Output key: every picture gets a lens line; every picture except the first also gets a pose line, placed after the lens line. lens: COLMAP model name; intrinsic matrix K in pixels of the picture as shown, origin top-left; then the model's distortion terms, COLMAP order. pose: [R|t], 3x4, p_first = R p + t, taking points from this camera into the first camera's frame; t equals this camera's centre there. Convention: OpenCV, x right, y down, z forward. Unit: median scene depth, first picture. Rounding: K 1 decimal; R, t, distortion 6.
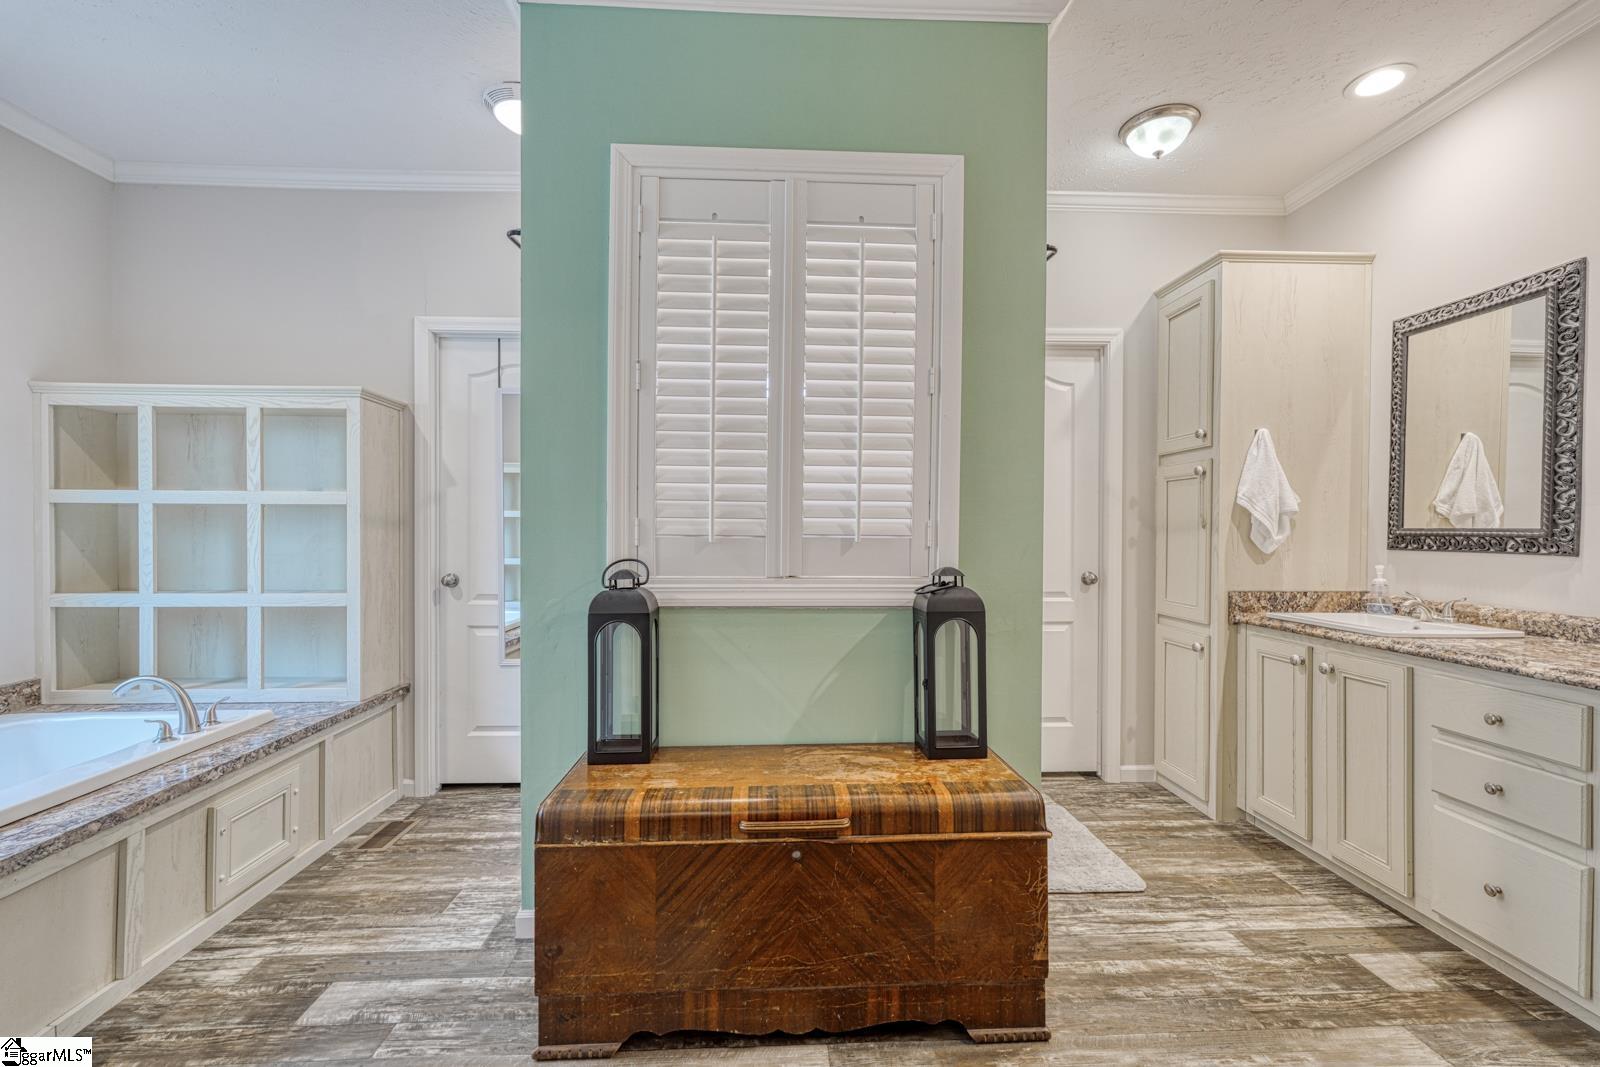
lens RADIAL K [[699.8, 0, 803.9], [0, 699.8, 537.2], [0, 0, 1]] dist [0.001253, 0.000208]
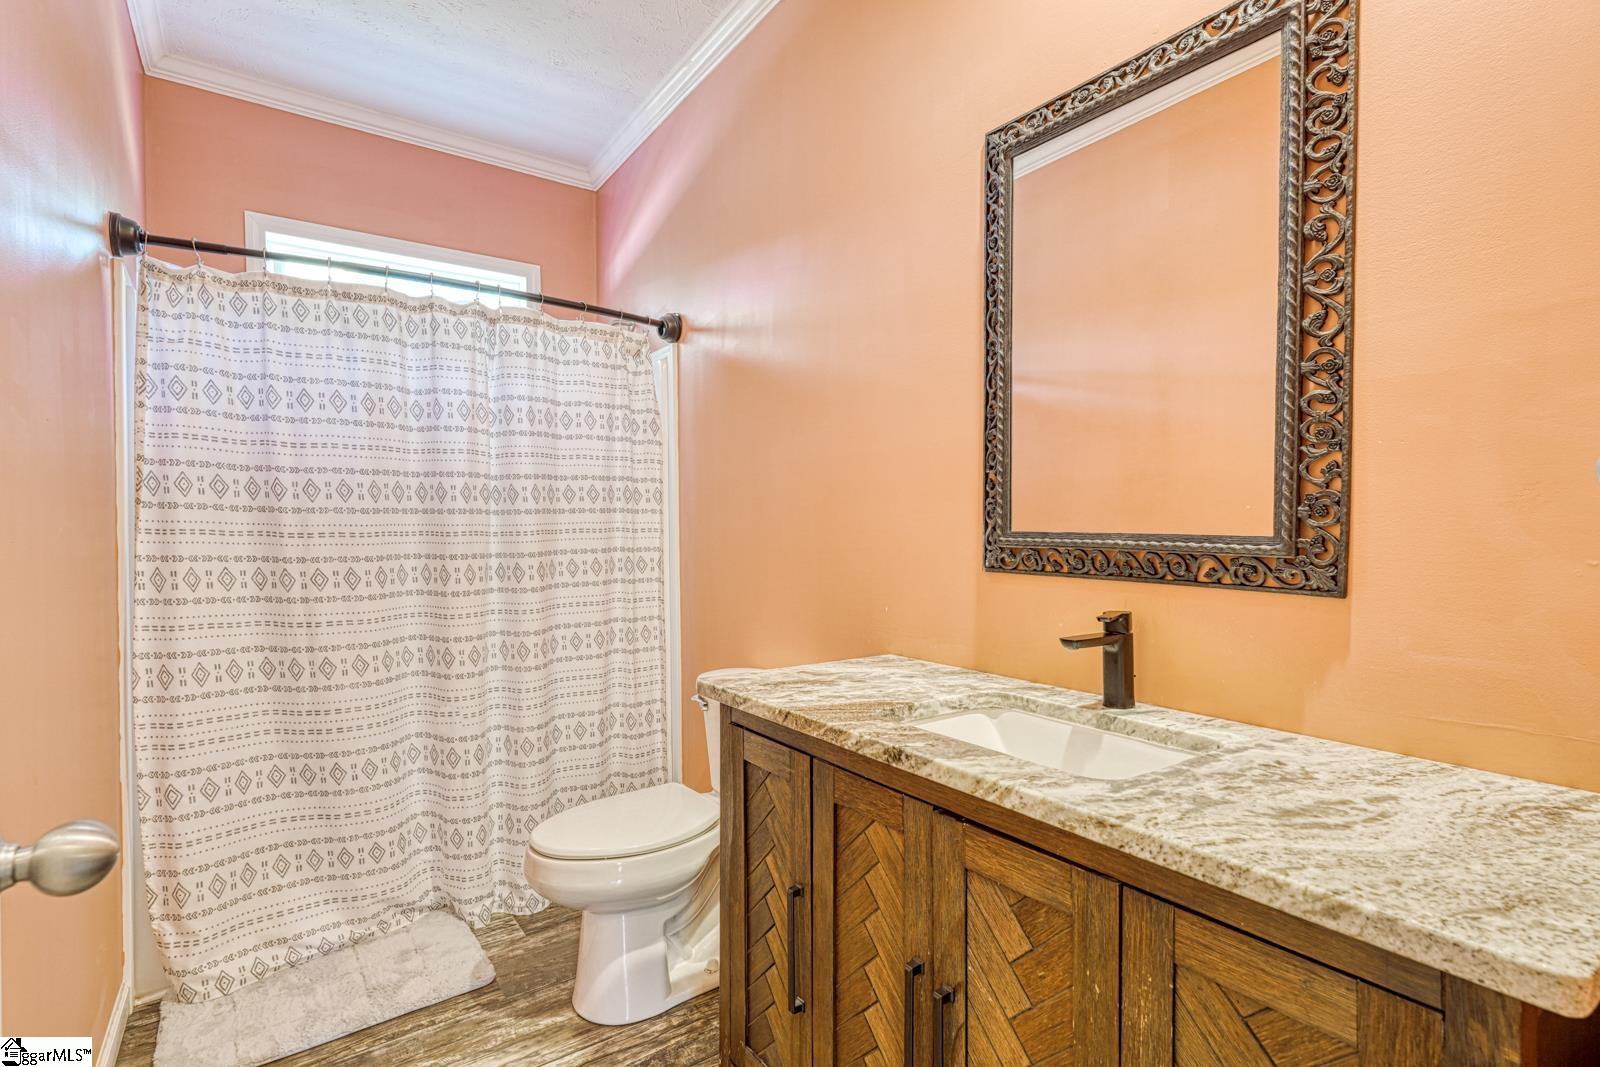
lens RADIAL K [[757.8, 0, 803.1], [0, 757.8, 535.8], [0, 0, 1]] dist [0.000818, 0.000458]
pose [[0.837348, -0.023844, 0.546150, 0.527050], [0.015485, 0.999682, 0.019904, -0.028239], [-0.546451, -0.008209, 0.837451, 0.768534]]
